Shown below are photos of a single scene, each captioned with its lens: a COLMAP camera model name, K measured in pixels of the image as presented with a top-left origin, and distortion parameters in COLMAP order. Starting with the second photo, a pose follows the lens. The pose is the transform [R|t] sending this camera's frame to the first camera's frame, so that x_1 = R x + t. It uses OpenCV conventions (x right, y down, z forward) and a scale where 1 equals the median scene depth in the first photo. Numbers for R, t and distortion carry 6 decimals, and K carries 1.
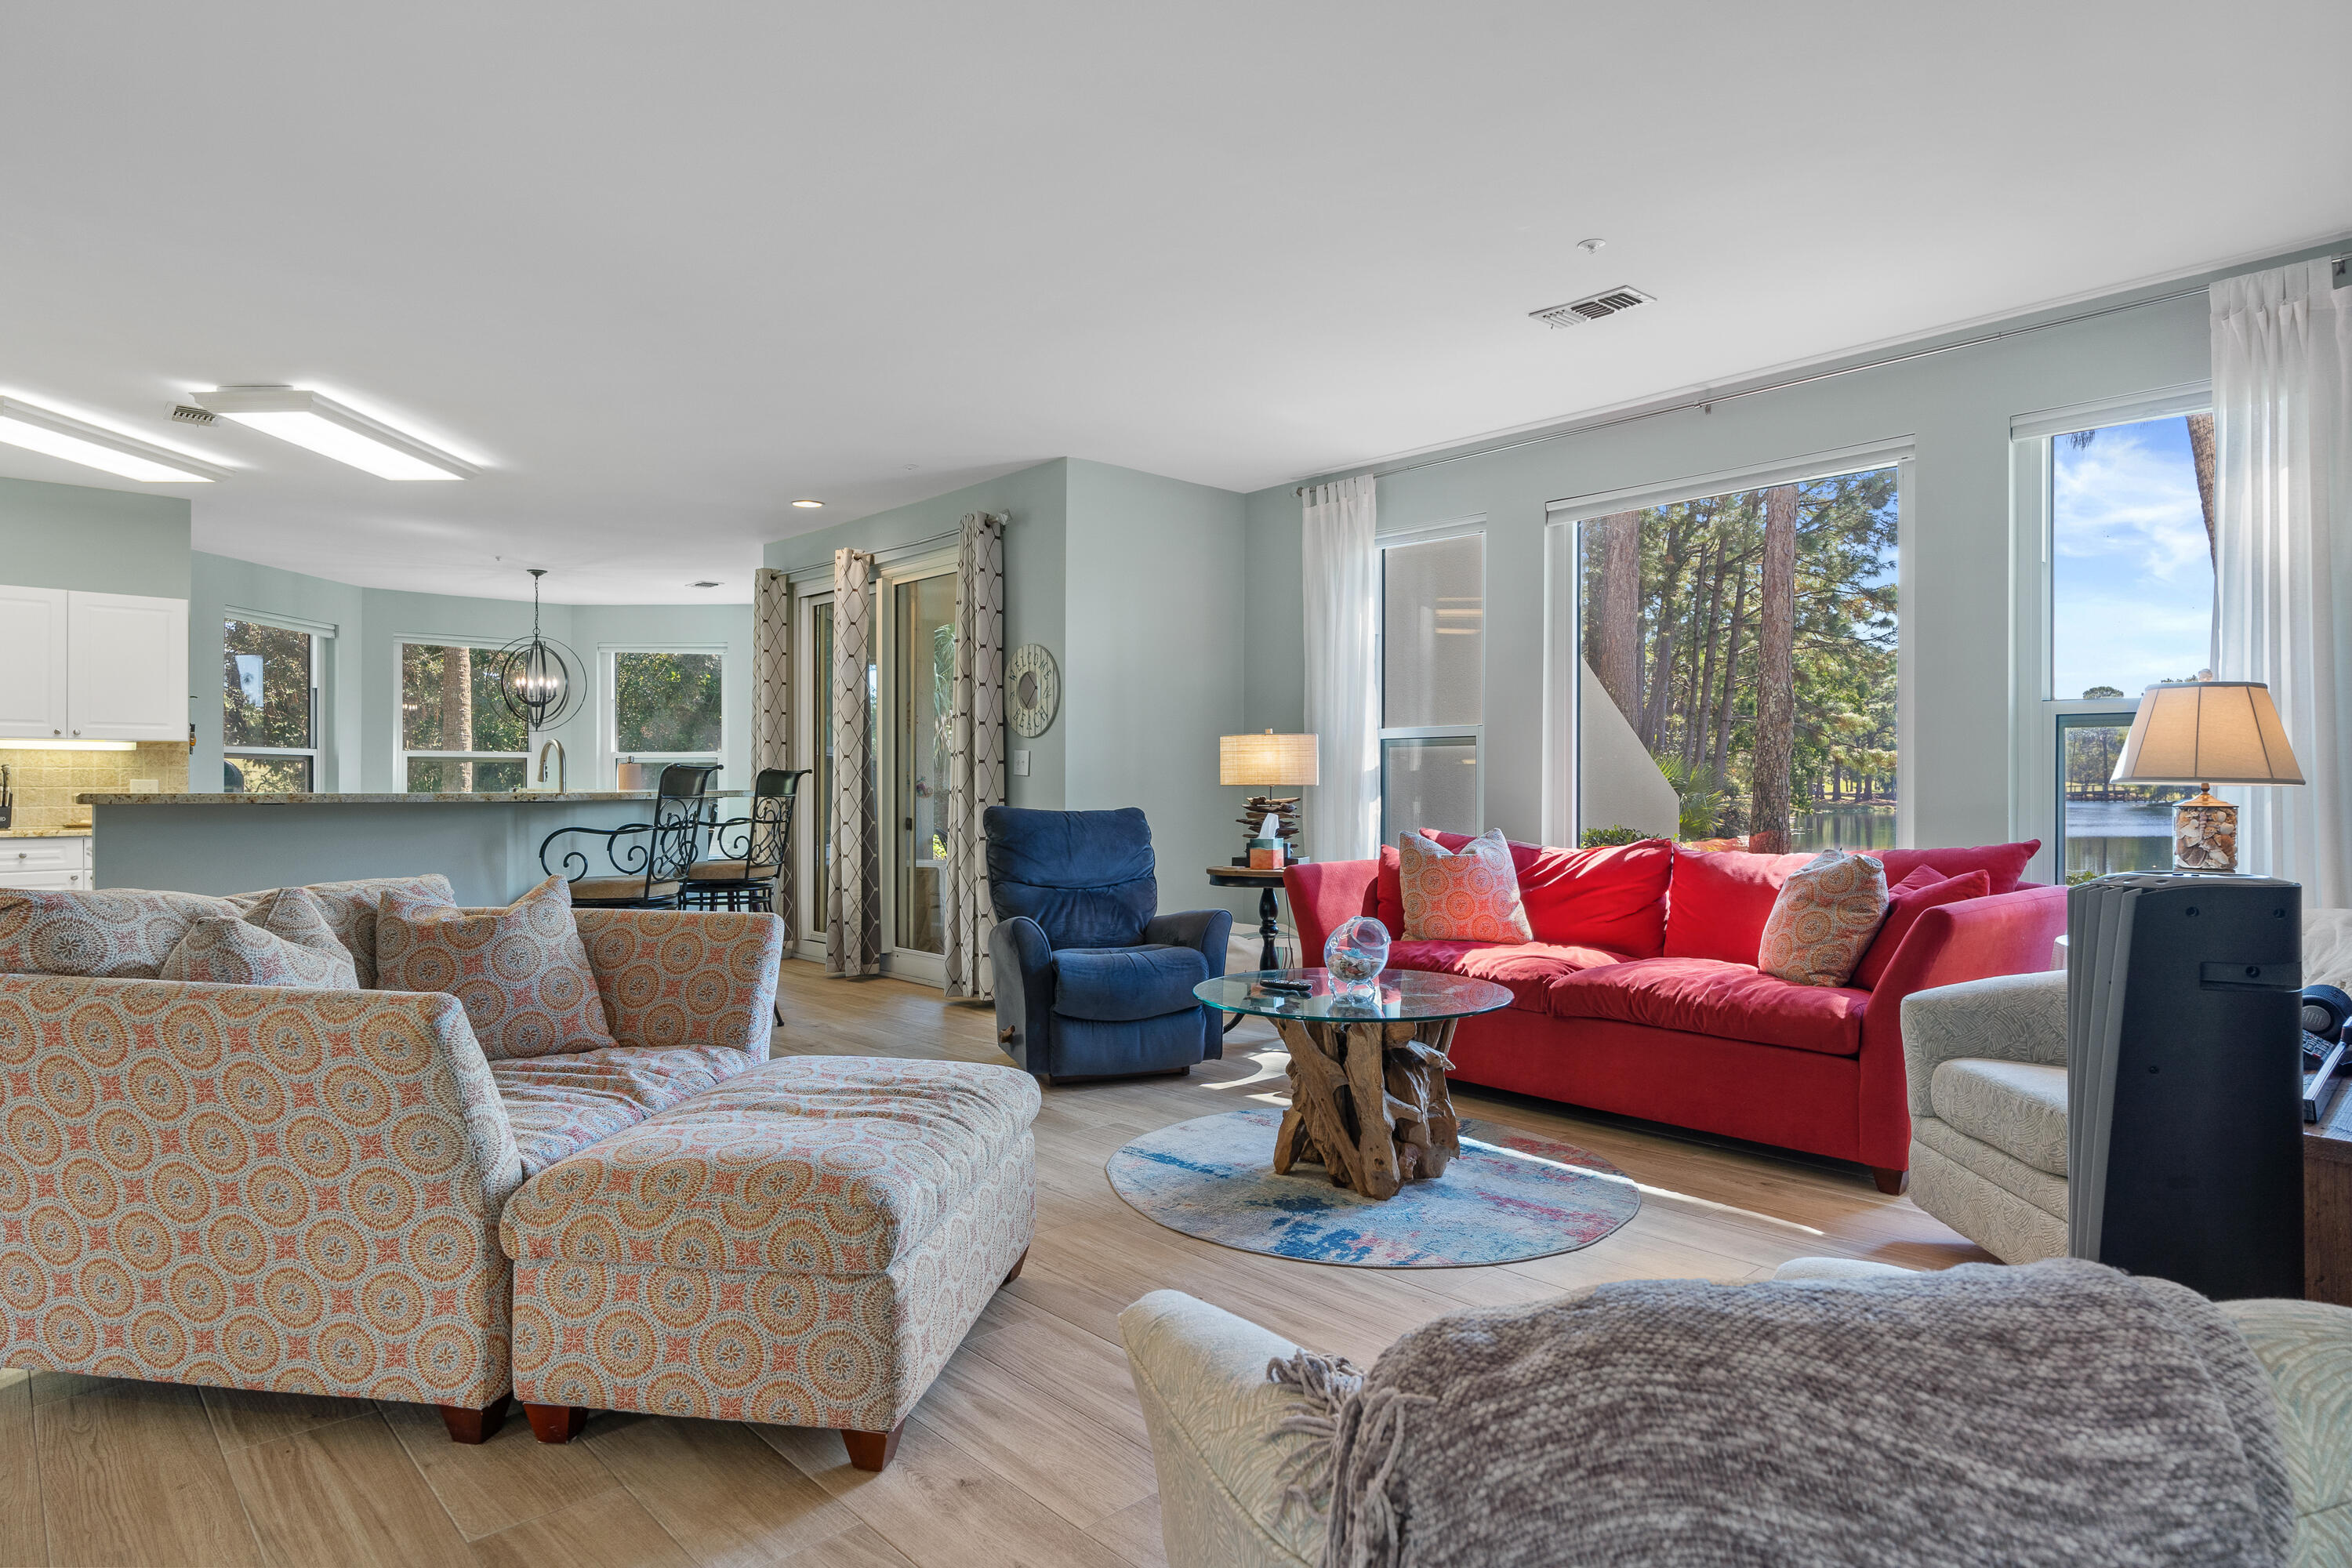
lens RADIAL K [[1366.0, 0, 1177.0], [0, 1366.0, 774.6], [0, 0, 1]] dist [0.026167, -0.000245]
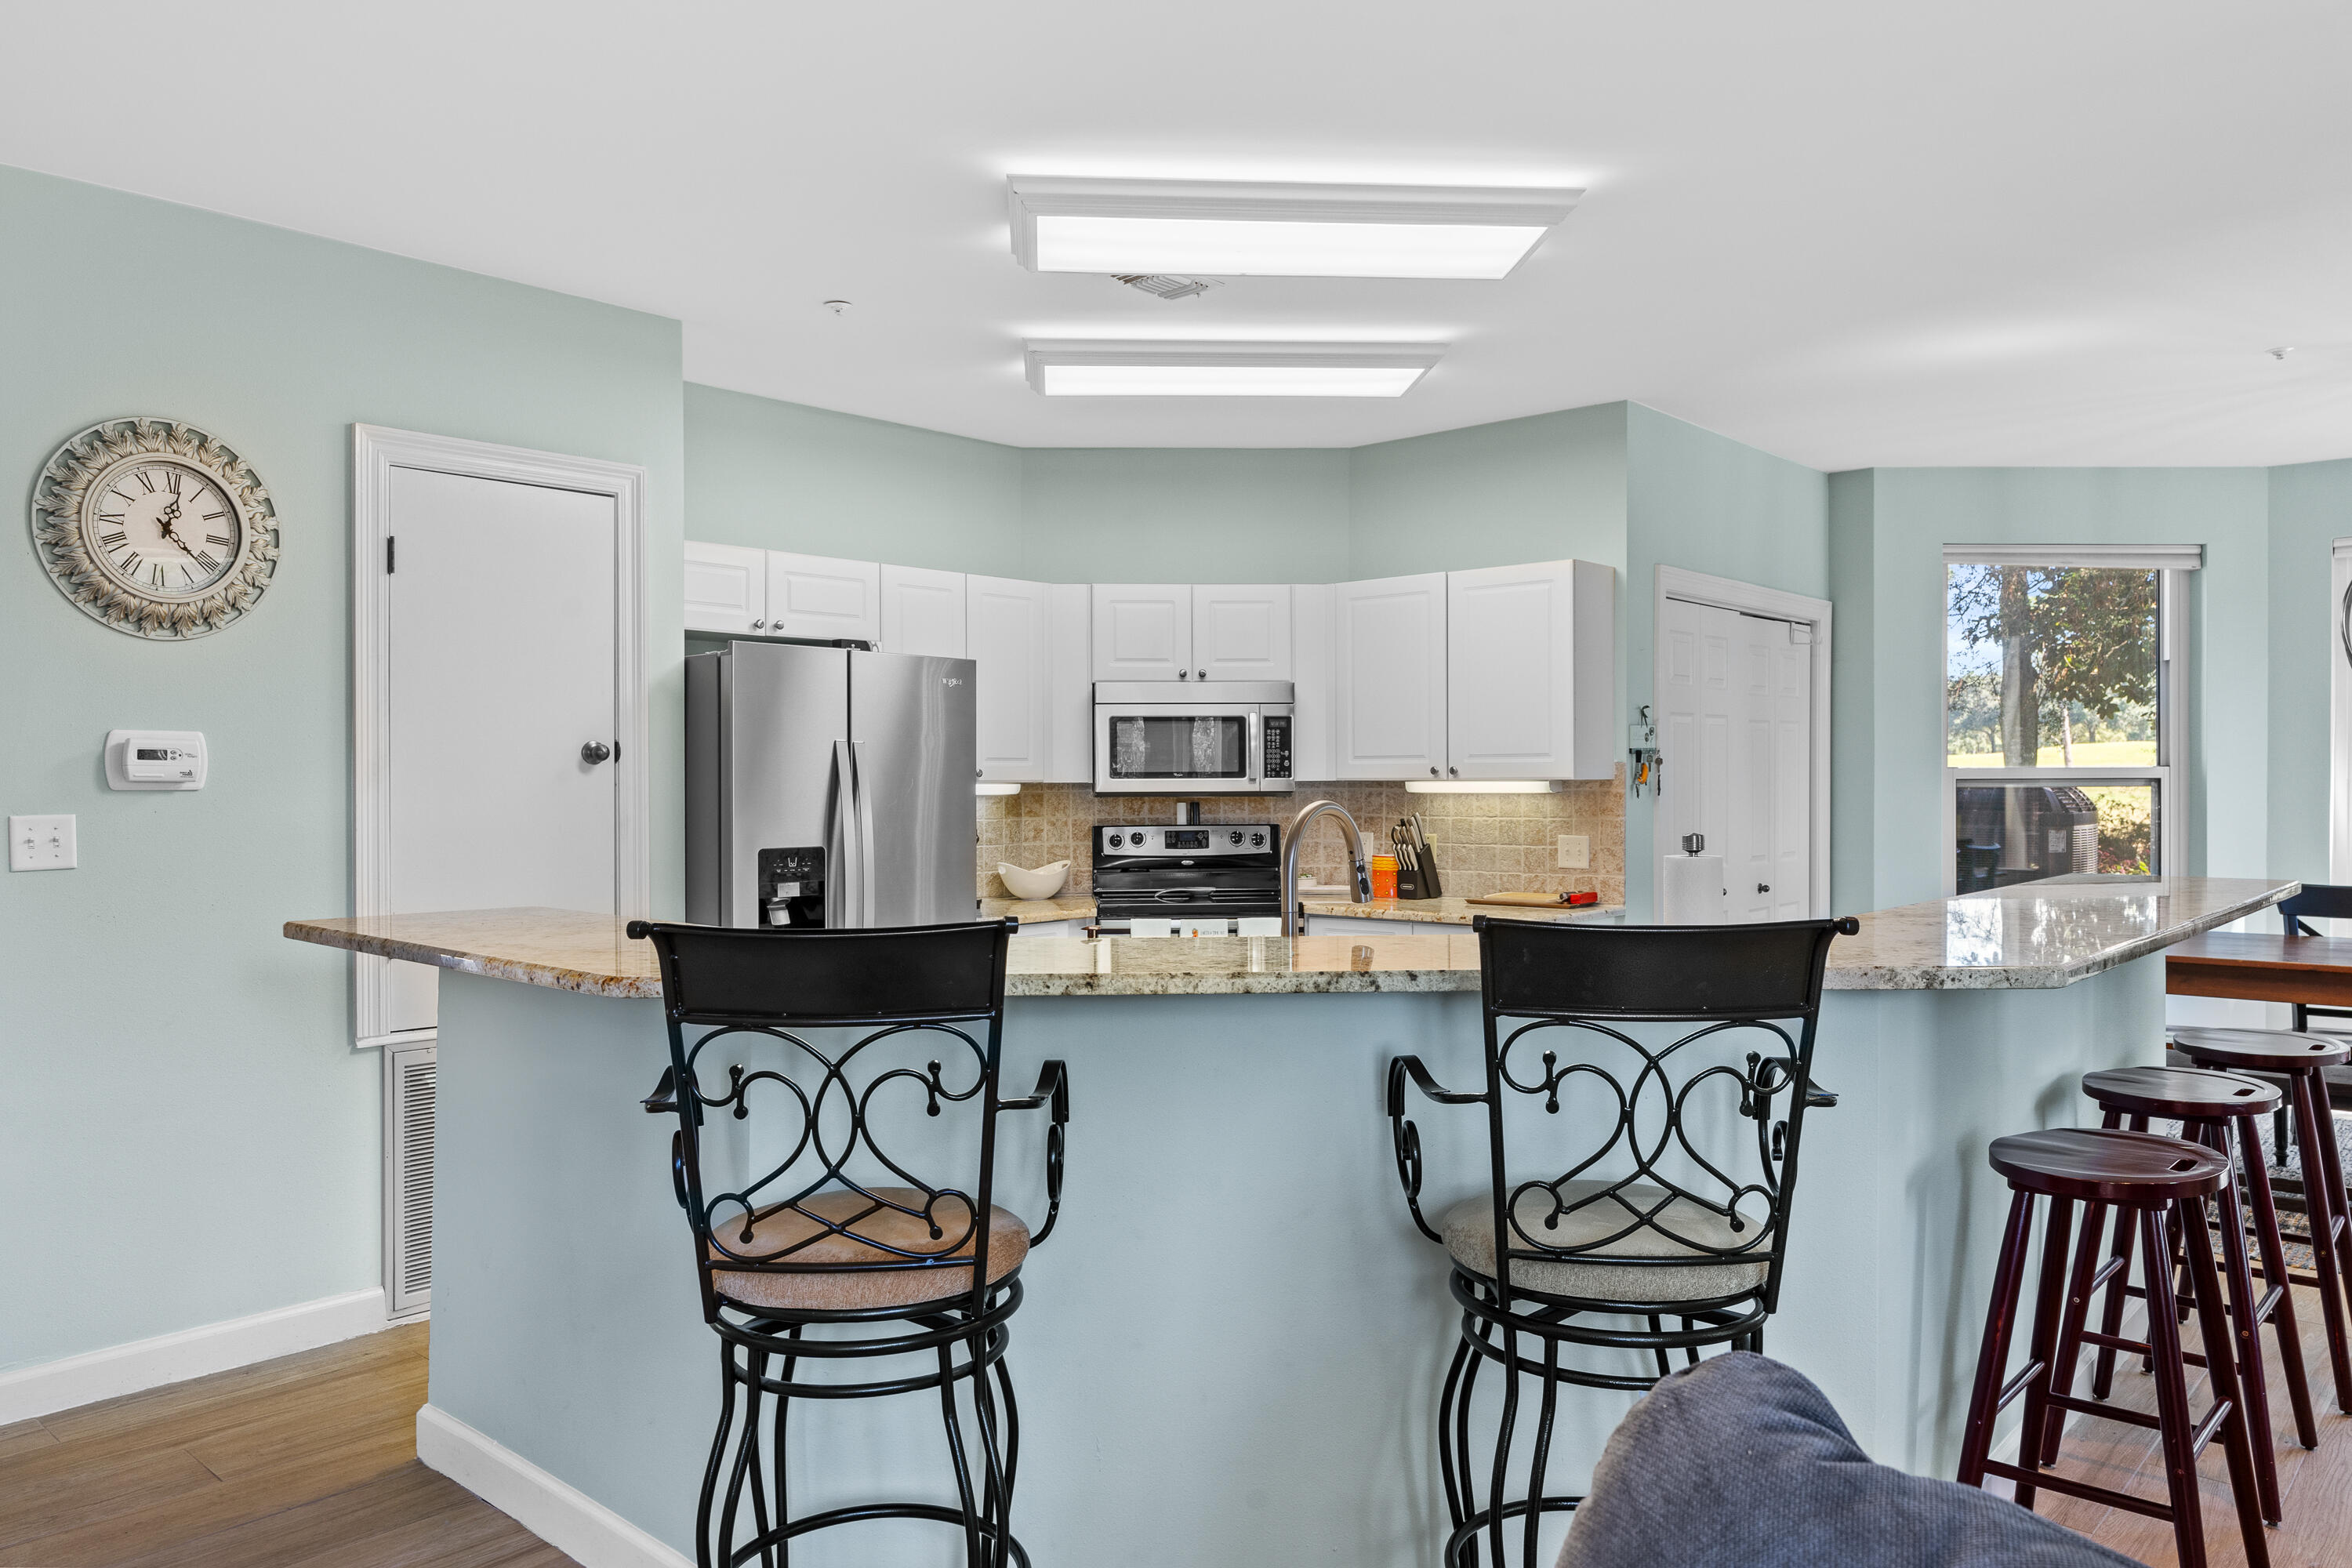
lens RADIAL K [[1651.4, 0, 1164.7], [0, 1651.4, 775.9], [0, 0, 1]] dist [-0.002494, 0.002663]
pose [[0.089013, -0.002185, -0.996028, 0.024404], [0.010697, 0.999942, -0.001238, -0.028329], [0.995973, -0.010544, 0.089031, 0.798308]]
